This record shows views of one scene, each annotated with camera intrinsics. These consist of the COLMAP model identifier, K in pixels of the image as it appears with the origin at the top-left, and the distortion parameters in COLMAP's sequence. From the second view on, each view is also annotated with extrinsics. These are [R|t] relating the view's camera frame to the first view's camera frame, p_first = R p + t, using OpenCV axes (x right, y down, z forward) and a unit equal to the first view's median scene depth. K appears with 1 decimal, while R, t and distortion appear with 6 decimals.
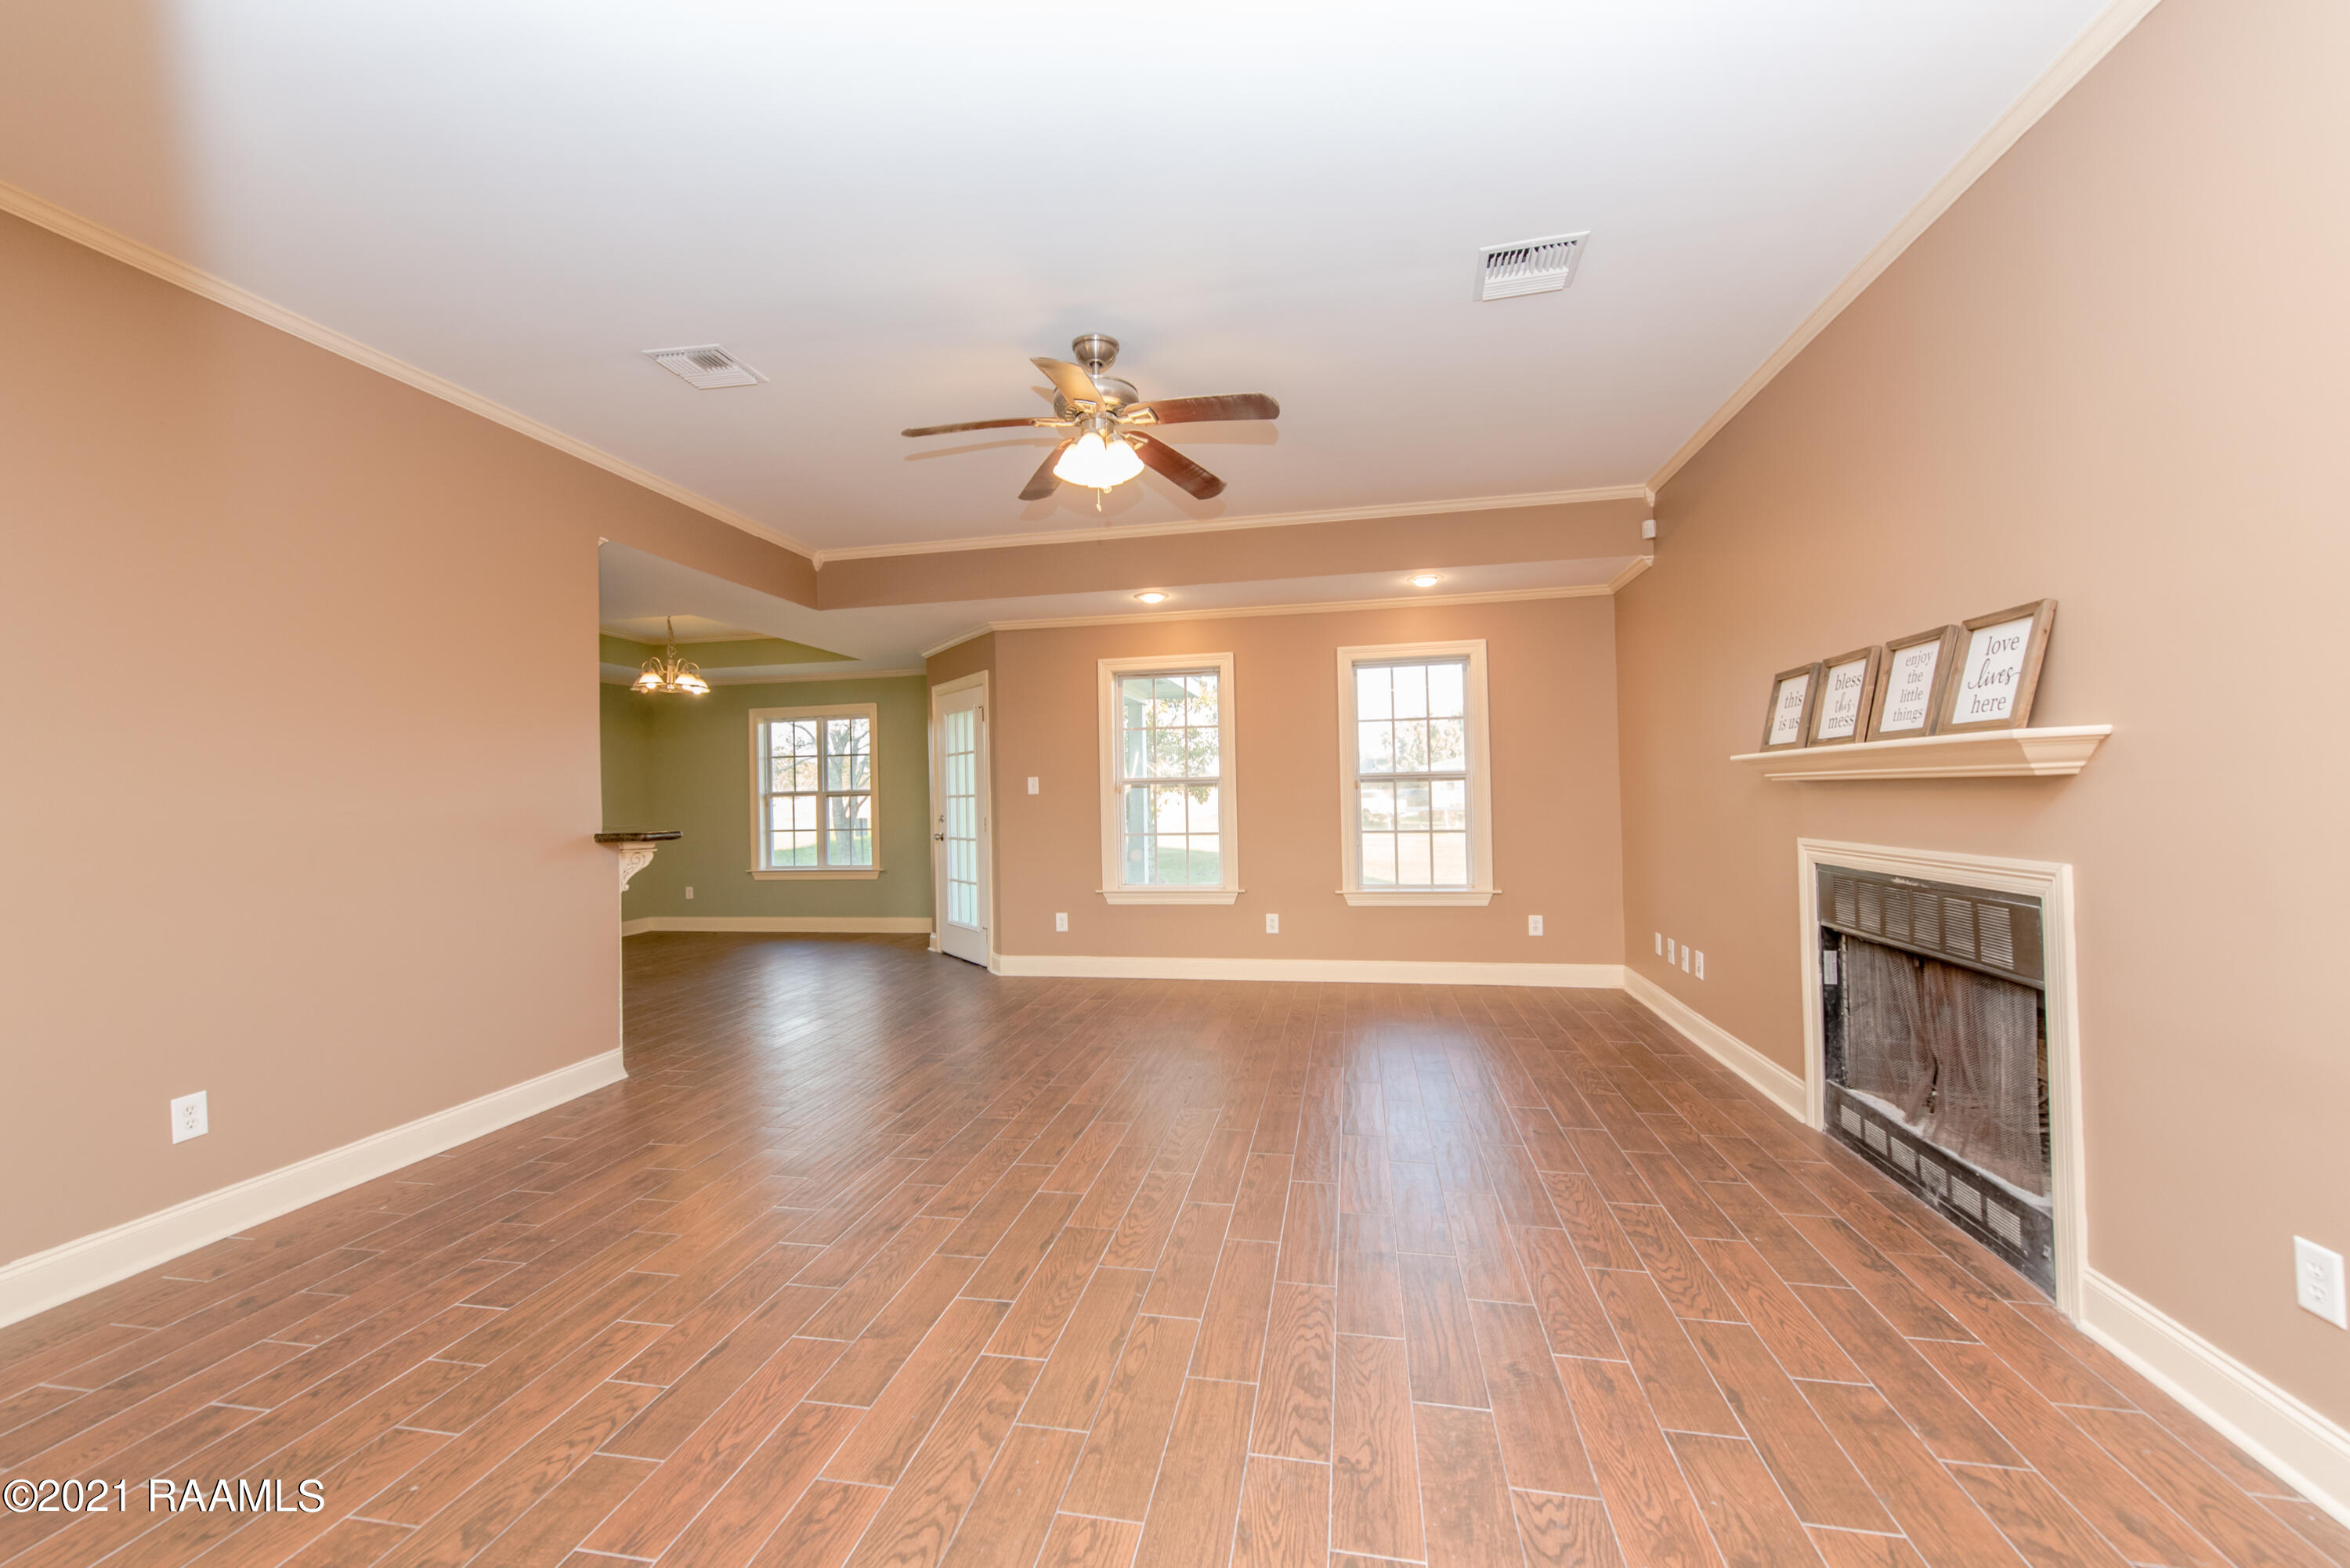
lens RADIAL K [[918.5, 0, 1170.9], [0, 918.5, 781.8], [0, 0, 1]] dist [0.015968, -0.004769]
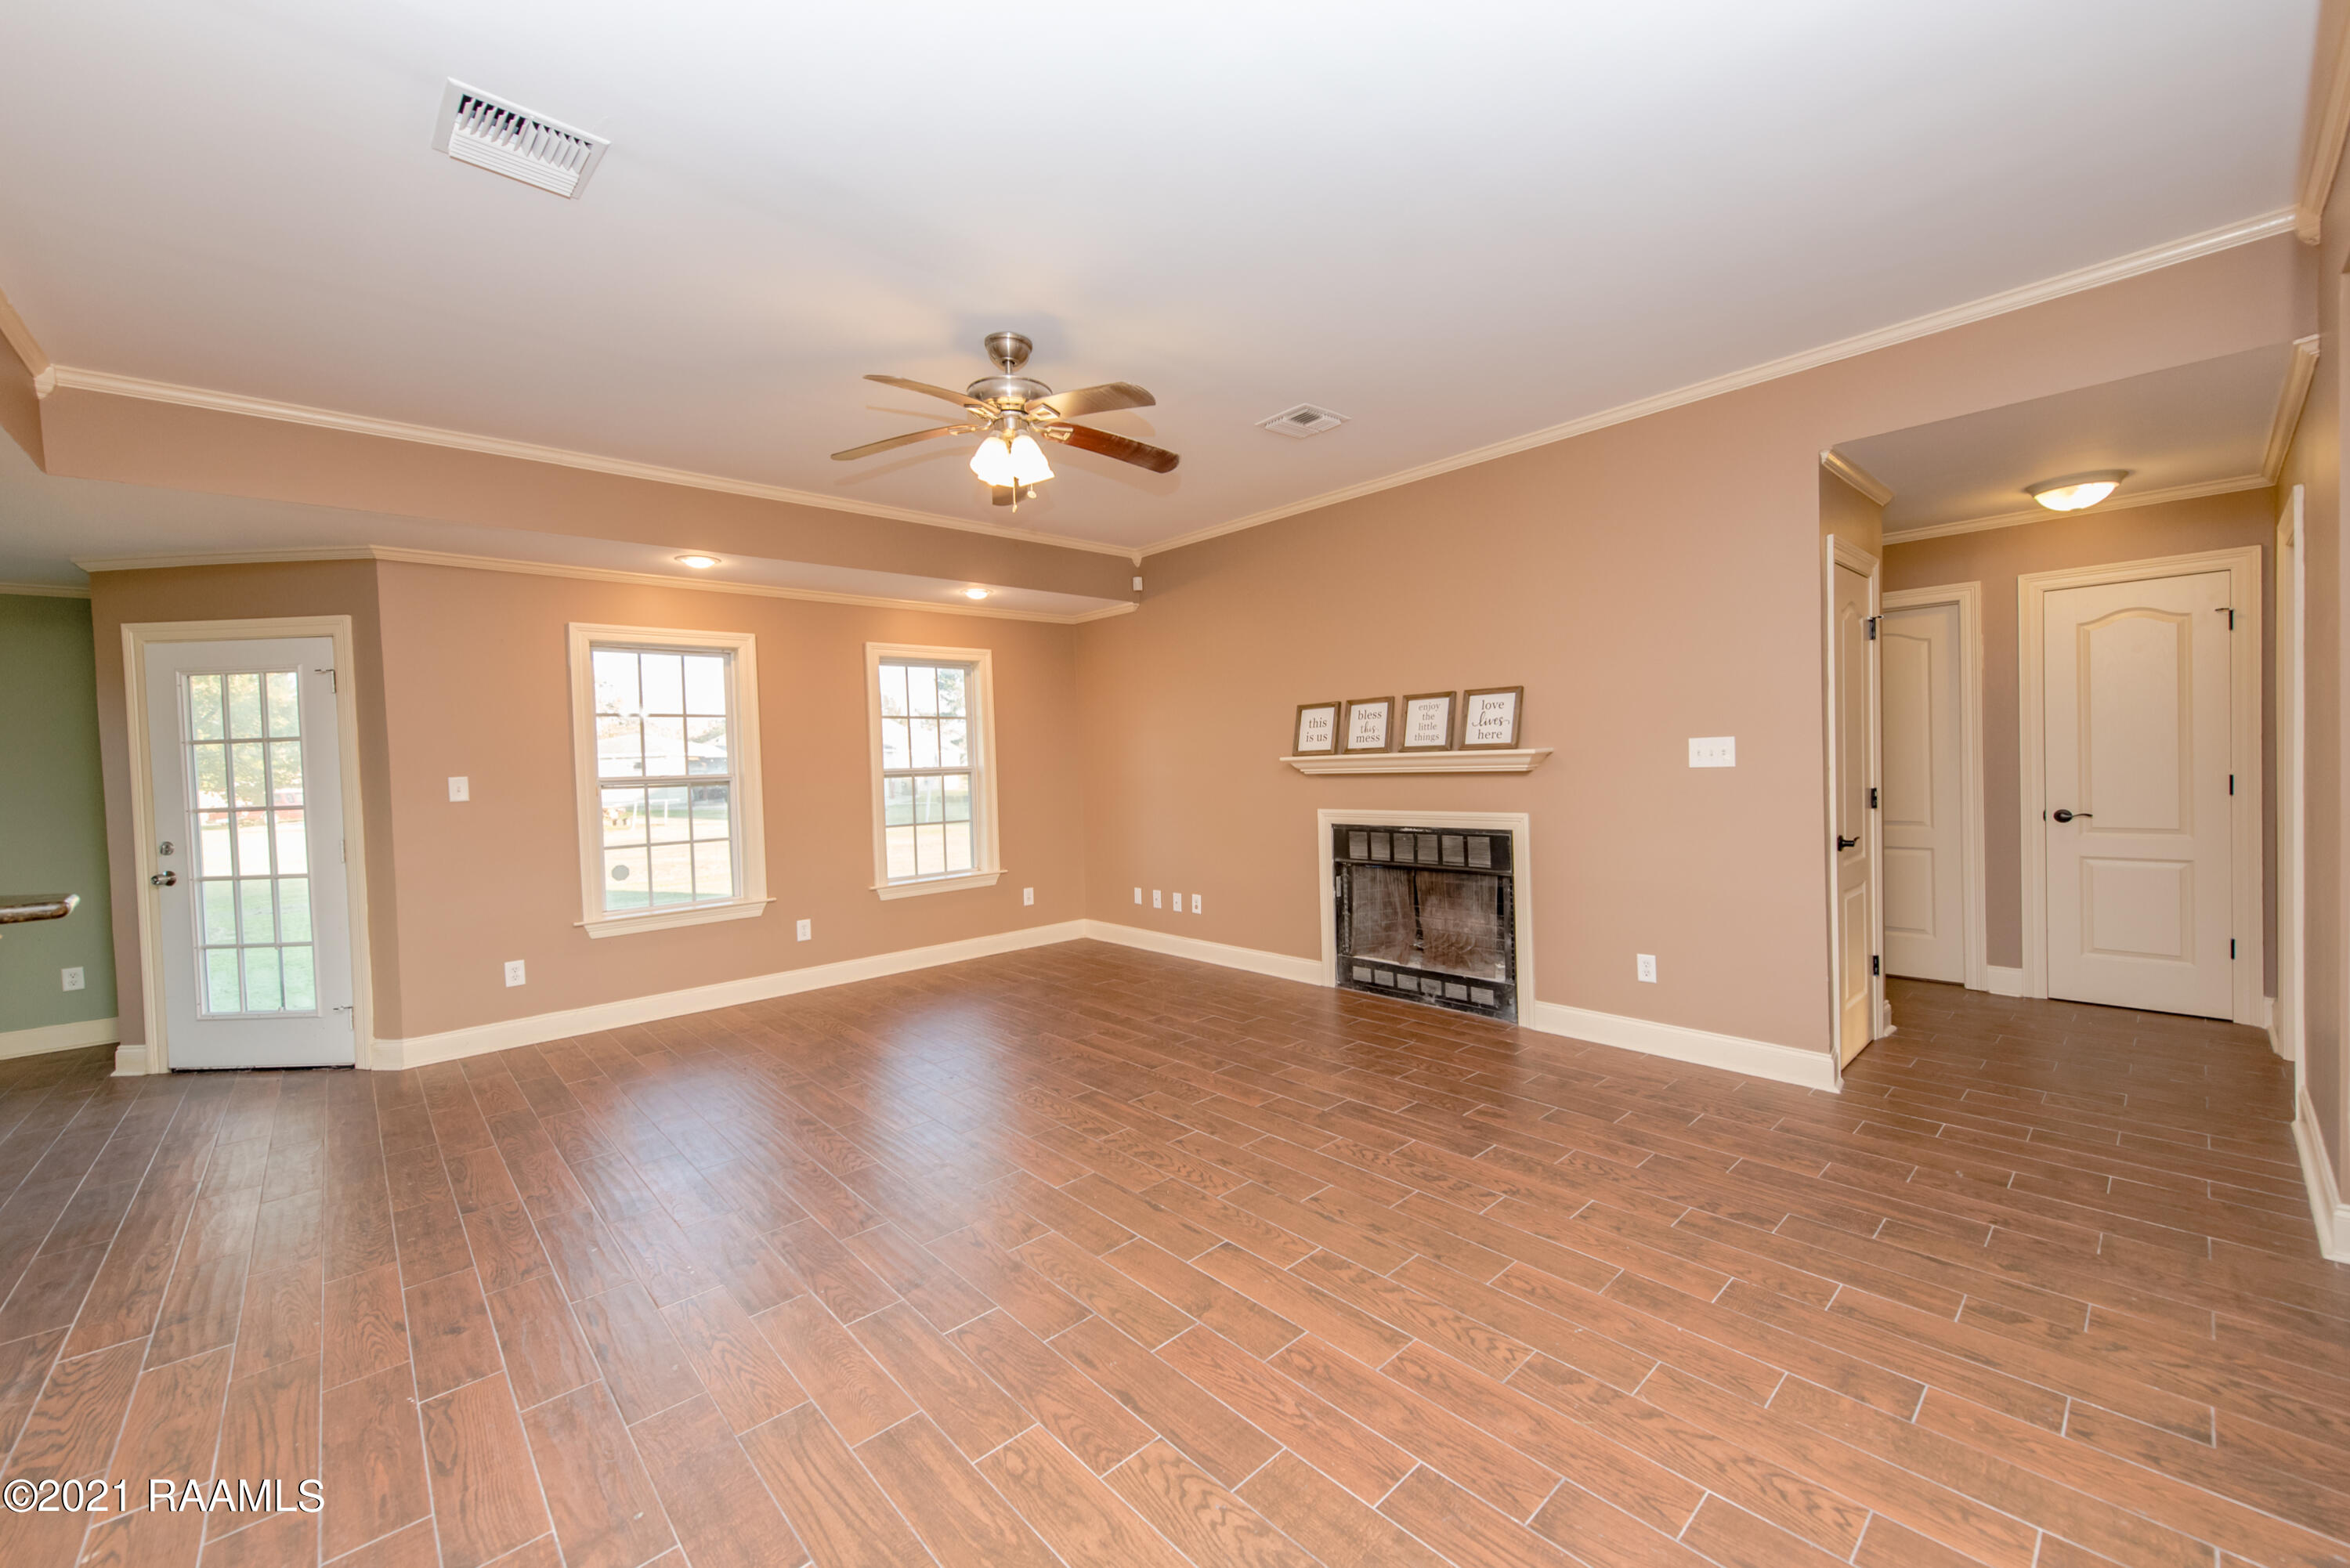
lens RADIAL K [[918.5, 0, 1170.9], [0, 918.5, 781.8], [0, 0, 1]] dist [0.015968, -0.004769]
pose [[0.595608, -0.018475, 0.803062, -0.782580], [0.009668, 0.999828, 0.015831, -0.014895], [-0.803217, -0.001665, 0.595685, 0.266452]]
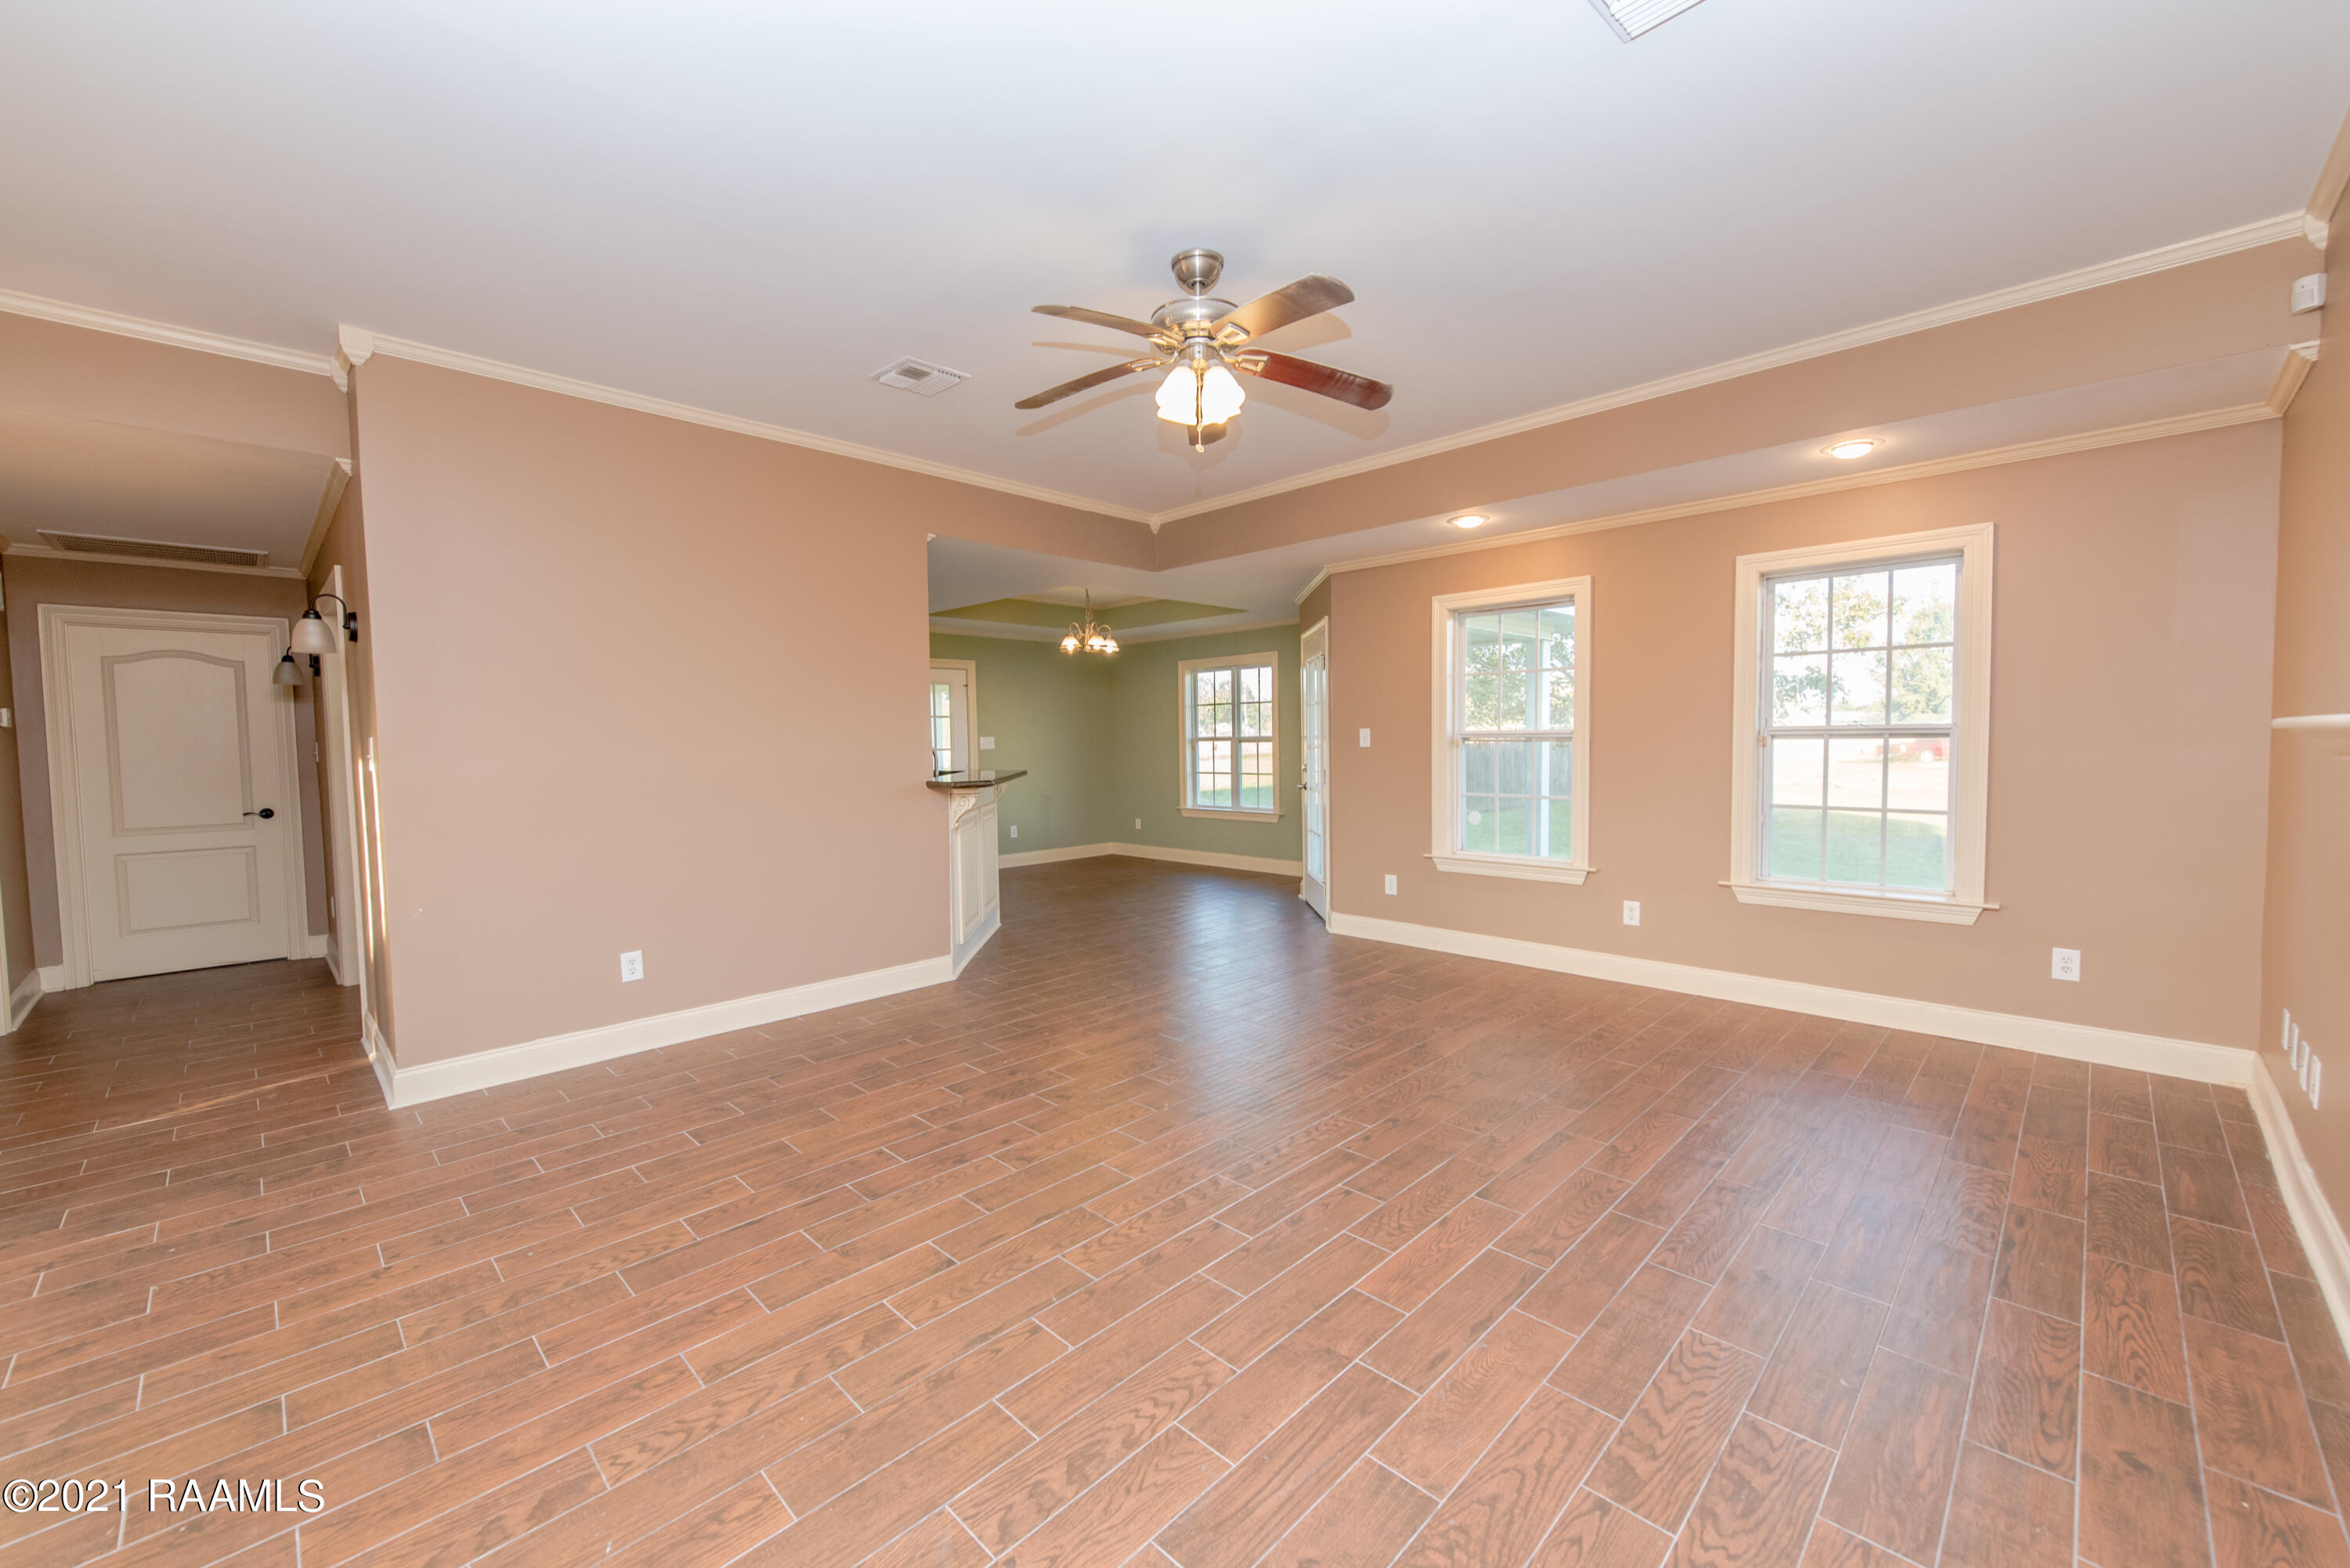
lens RADIAL K [[918.5, 0, 1170.9], [0, 918.5, 781.8], [0, 0, 1]] dist [0.015968, -0.004769]
pose [[0.831473, 0.036007, -0.554398, 0.410222], [0.003368, 0.997552, 0.069841, -0.034000], [0.555556, -0.059938, 0.829316, 0.214083]]
